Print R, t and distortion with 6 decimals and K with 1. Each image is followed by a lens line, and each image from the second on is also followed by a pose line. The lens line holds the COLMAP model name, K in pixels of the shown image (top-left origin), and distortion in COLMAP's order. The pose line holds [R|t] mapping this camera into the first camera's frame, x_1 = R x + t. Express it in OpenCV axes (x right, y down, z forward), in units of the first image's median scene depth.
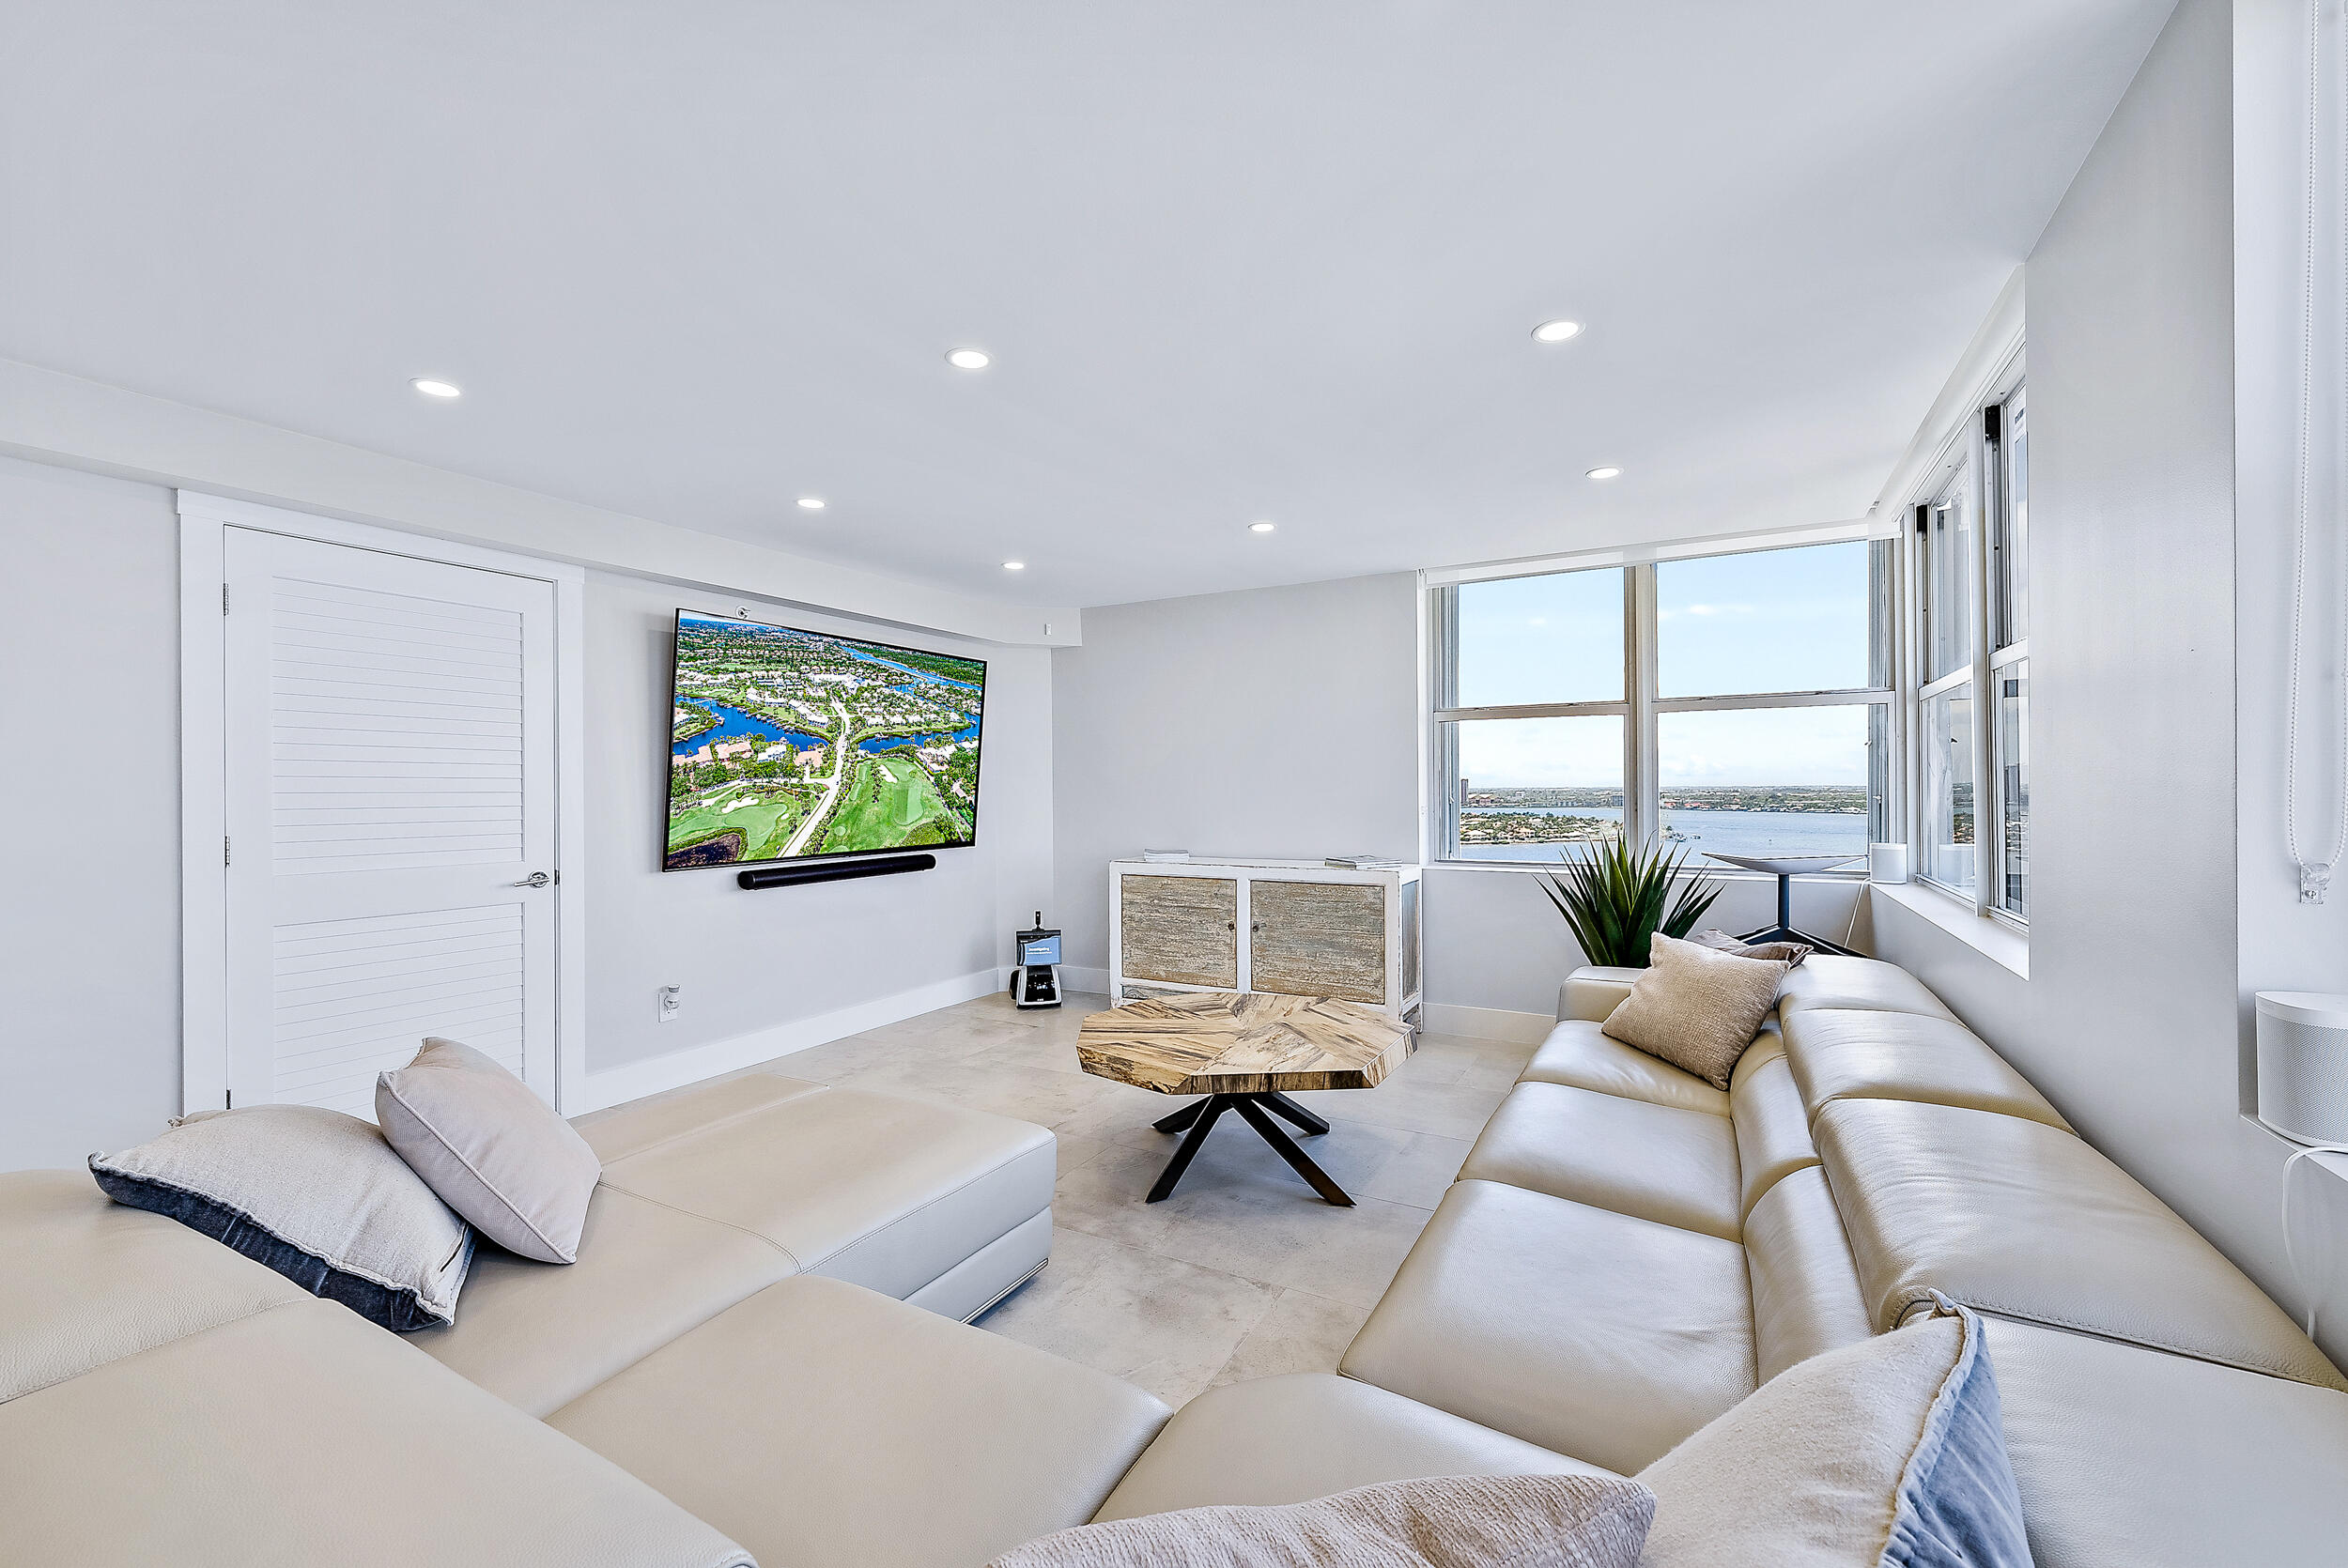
lens RADIAL K [[958.9, 0, 1157.6], [0, 958.9, 771.6], [0, 0, 1]] dist [-0.015381, -0.000326]
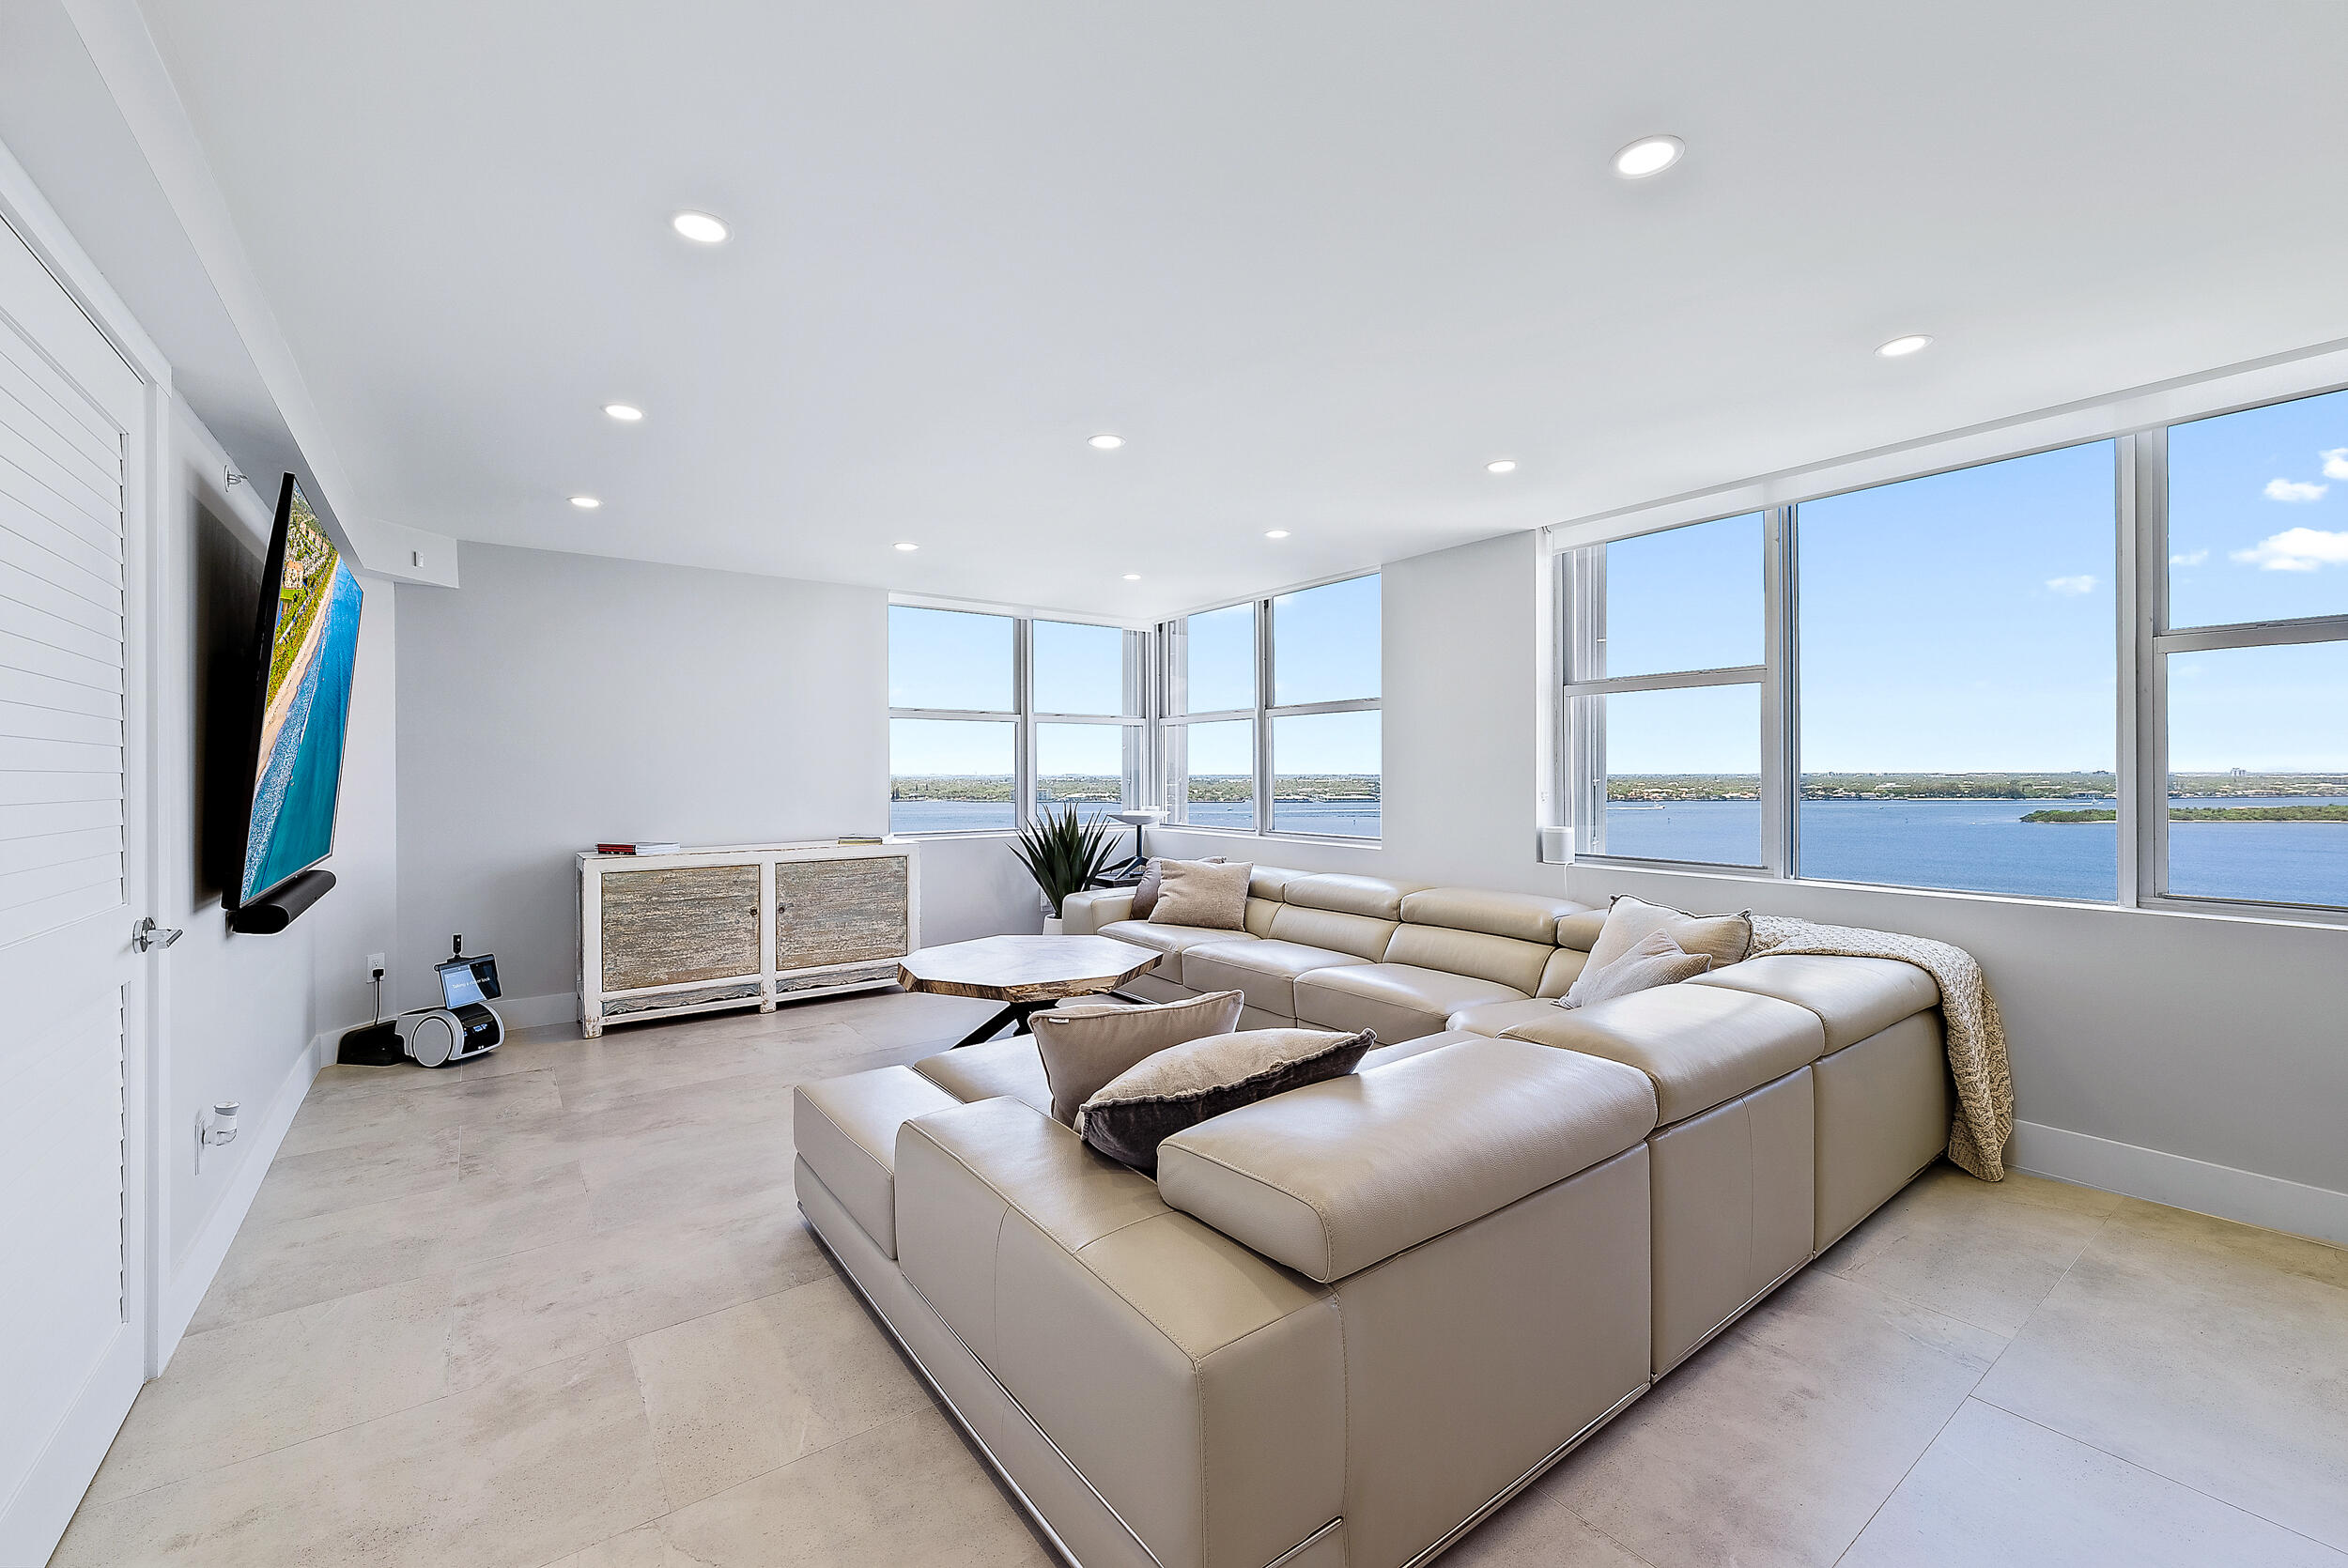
lens RADIAL K [[958.9, 0, 1157.6], [0, 958.9, 771.6], [0, 0, 1]] dist [-0.015381, -0.000326]
pose [[0.417184, 0.008887, 0.908779, -0.656047], [-0.008896, 0.999944, -0.005695, 0.017536], [-0.908779, -0.005709, 0.417240, 0.204537]]
